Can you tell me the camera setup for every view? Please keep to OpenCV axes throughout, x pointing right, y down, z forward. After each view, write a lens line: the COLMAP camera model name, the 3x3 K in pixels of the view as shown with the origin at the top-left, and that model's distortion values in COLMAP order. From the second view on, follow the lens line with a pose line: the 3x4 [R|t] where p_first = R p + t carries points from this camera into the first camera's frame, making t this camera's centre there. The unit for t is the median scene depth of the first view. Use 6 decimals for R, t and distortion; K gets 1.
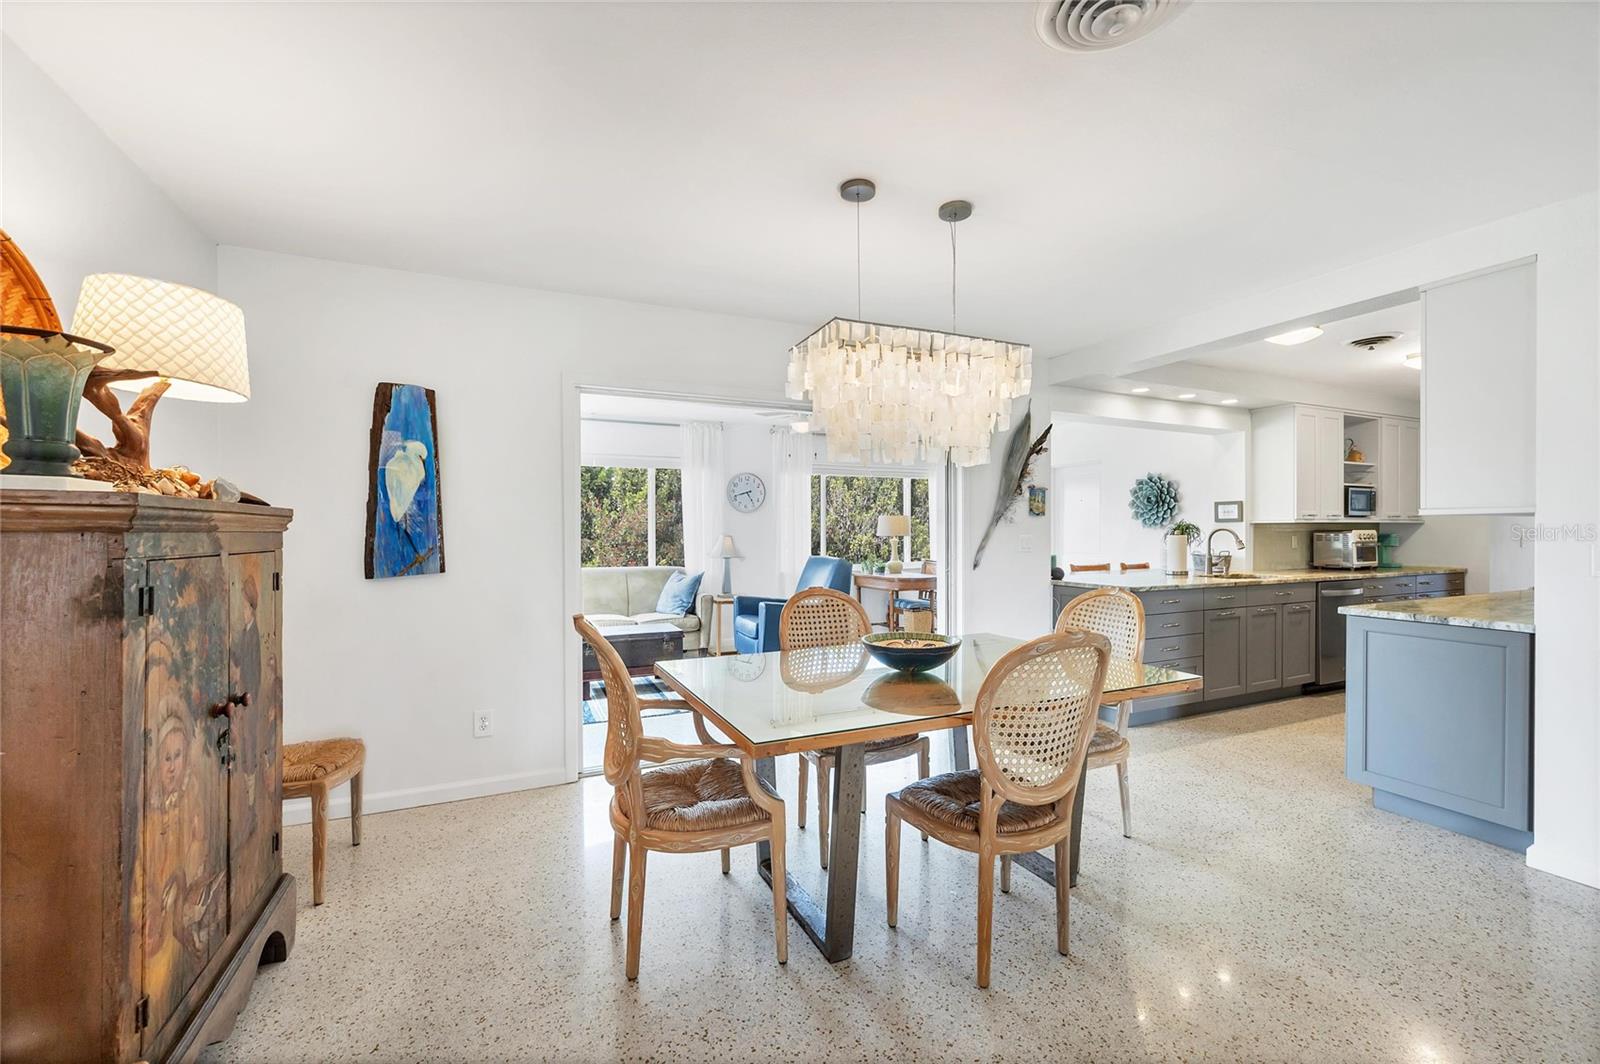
lens RADIAL K [[665.6, 0, 802.1], [0, 665.6, 534.2], [0, 0, 1]] dist [0.010897, 0.000106]
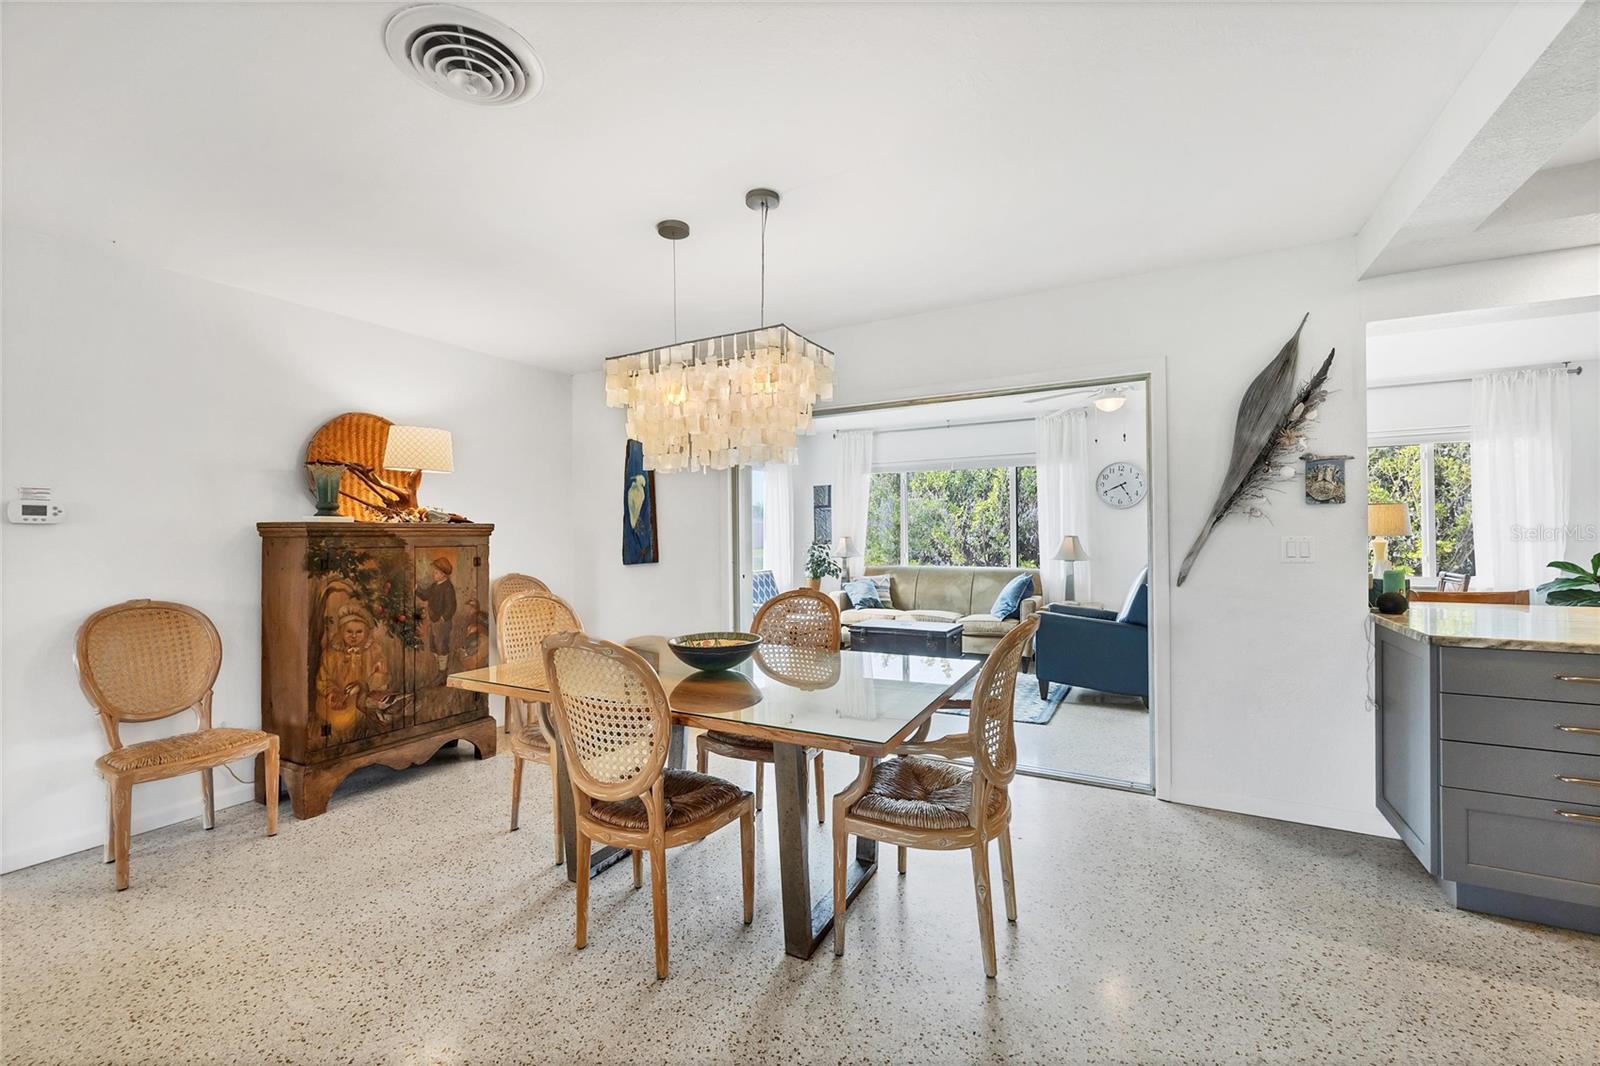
lens RADIAL K [[665.6, 0, 804.8], [0, 665.6, 531.8], [0, 0, 1]] dist [0.010897, 0.000106]
pose [[0.610285, -0.005683, -0.792161, 0.348945], [0.004691, 0.999983, -0.003561, -0.001579], [0.792168, -0.001543, 0.610302, 0.156962]]
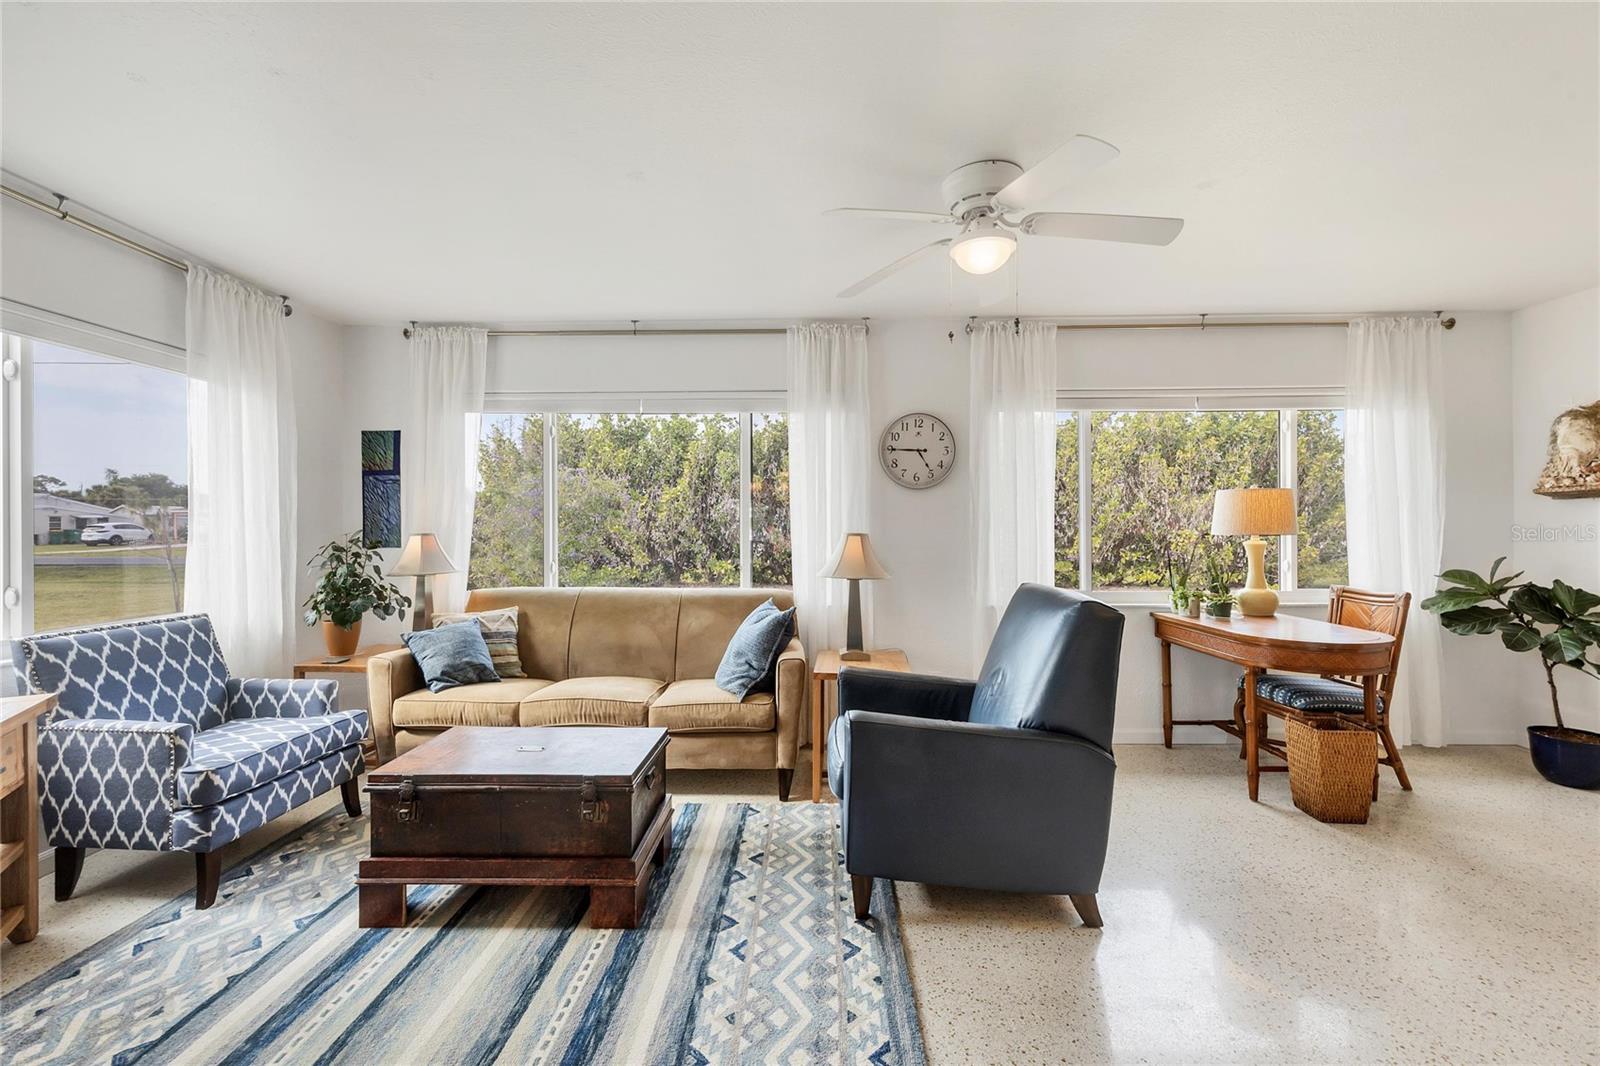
lens RADIAL K [[665.6, 0, 800.8], [0, 665.6, 525.9], [0, 0, 1]] dist [0.010897, 0.000106]
pose [[0.902143, -0.000099, -0.431438, 0.059875], [-0.001163, 0.999996, -0.002661, -0.001818], [0.431436, 0.002903, 0.902139, 0.490030]]
